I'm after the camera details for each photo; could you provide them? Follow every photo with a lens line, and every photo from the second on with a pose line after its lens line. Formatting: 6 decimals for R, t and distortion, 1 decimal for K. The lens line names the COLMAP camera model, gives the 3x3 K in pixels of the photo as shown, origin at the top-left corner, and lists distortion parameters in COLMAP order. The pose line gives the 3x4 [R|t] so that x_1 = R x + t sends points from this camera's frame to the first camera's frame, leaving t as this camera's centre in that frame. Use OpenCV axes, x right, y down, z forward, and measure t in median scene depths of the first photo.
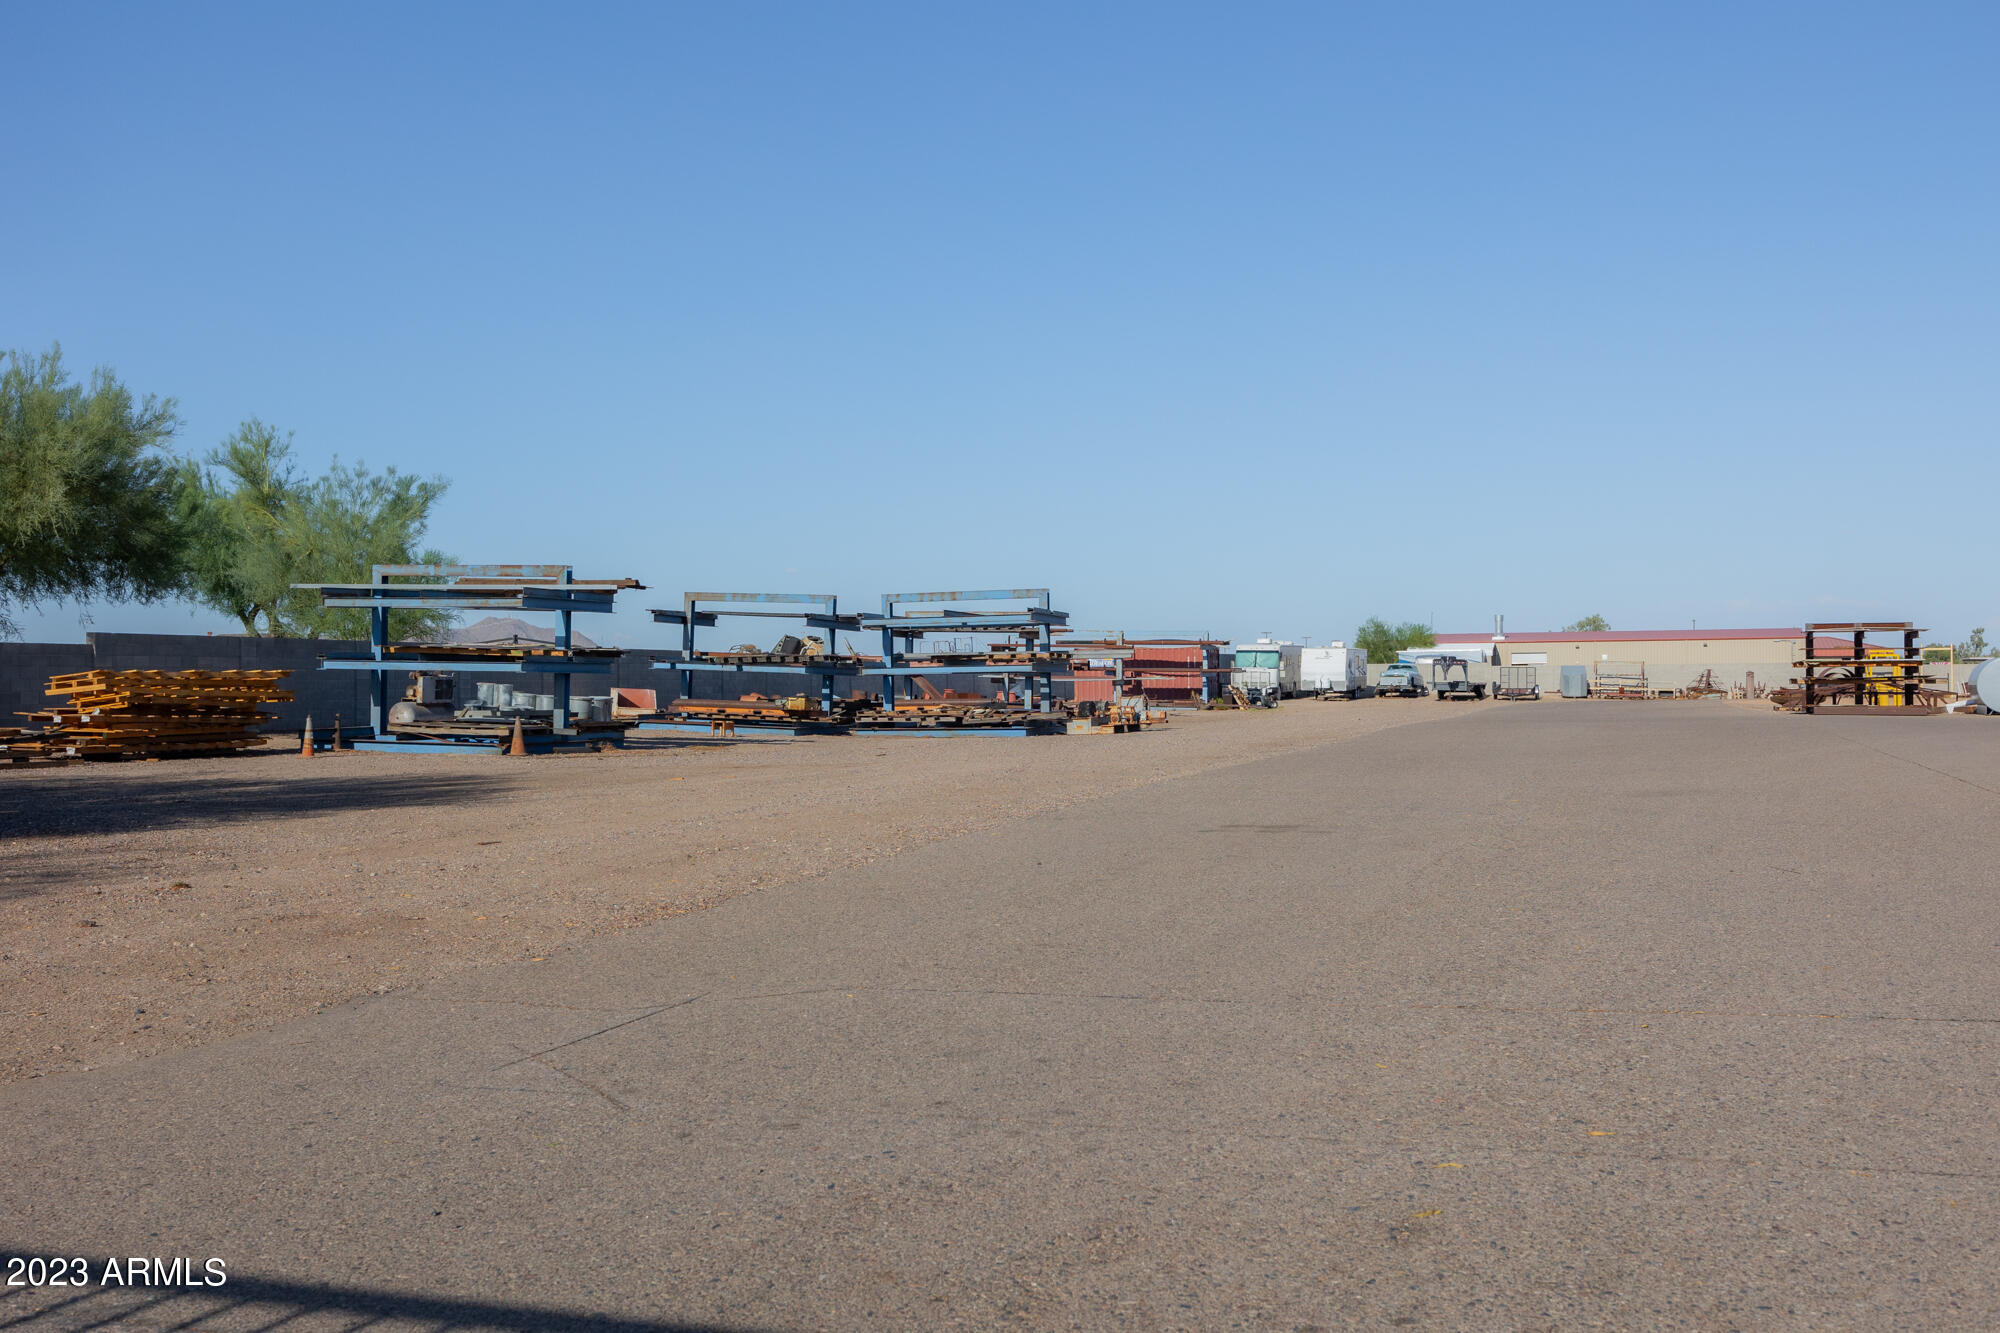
lens RADIAL K [[1967.6, 0, 1002.0], [0, 1967.6, 669.2], [0, 0, 1]] dist [0.010077, 0.000000]
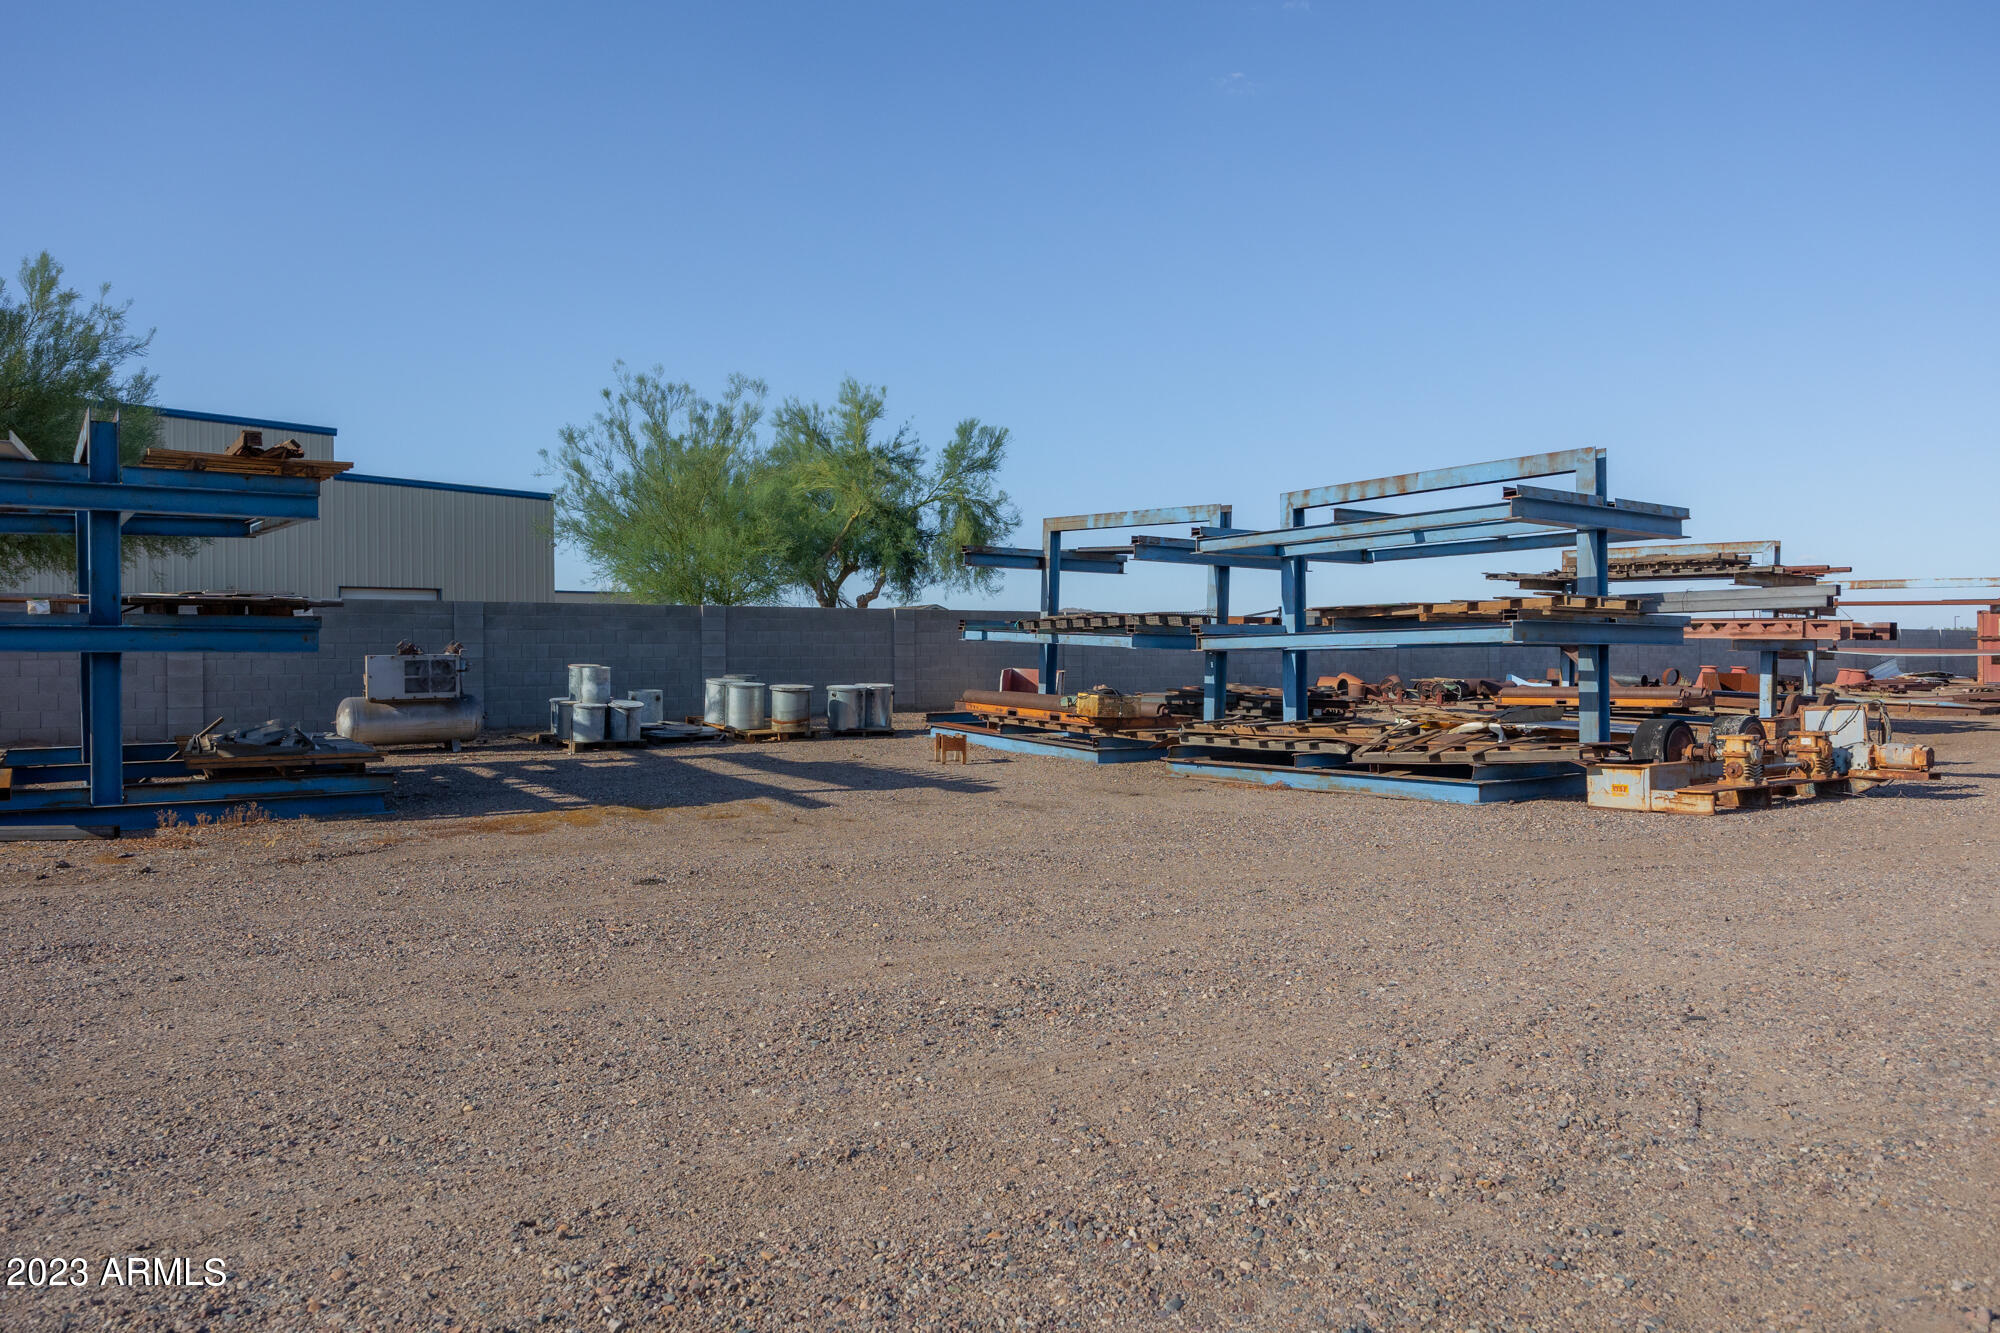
lens RADIAL K [[1376.8, 0, 987.3], [0, 1376.8, 671.4], [0, 0, 1]] dist [0.022609, 0.001016]
pose [[0.795146, 0.009175, -0.606349, 0.100087], [0.004052, 0.999783, 0.020443, 0.000786], [0.606405, -0.018712, 0.794936, 0.684573]]
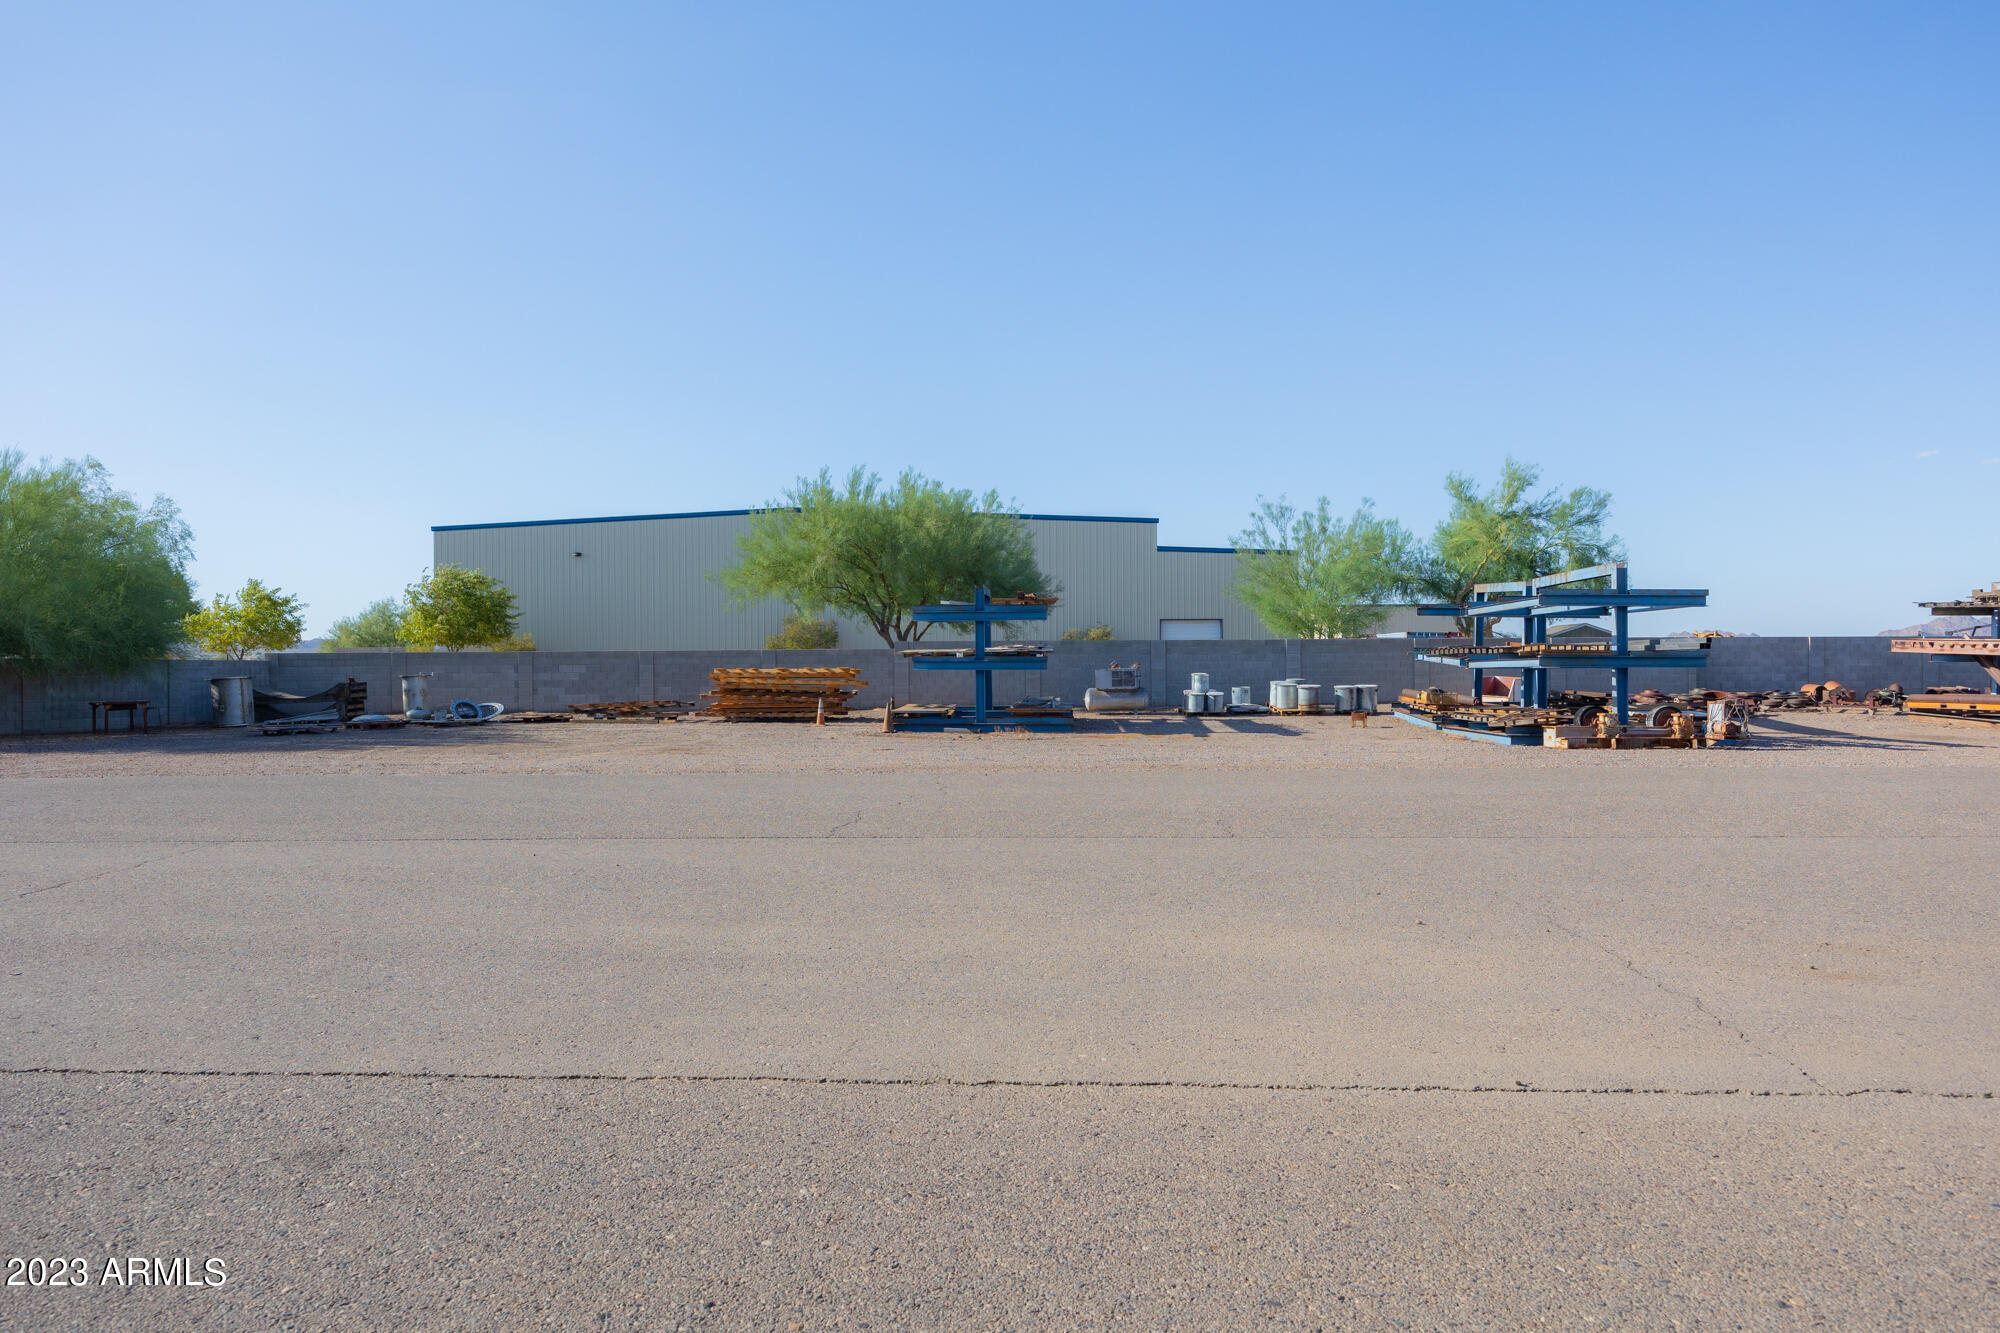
lens RADIAL K [[1376.8, 0, 996.2], [0, 1376.8, 664.8], [0, 0, 1]] dist [0.022609, 0.001016]
pose [[0.259336, 0.006813, -0.965763, 0.500102], [0.009995, 0.999903, 0.009738, -0.007455], [0.965735, -0.012179, 0.259243, 0.613288]]
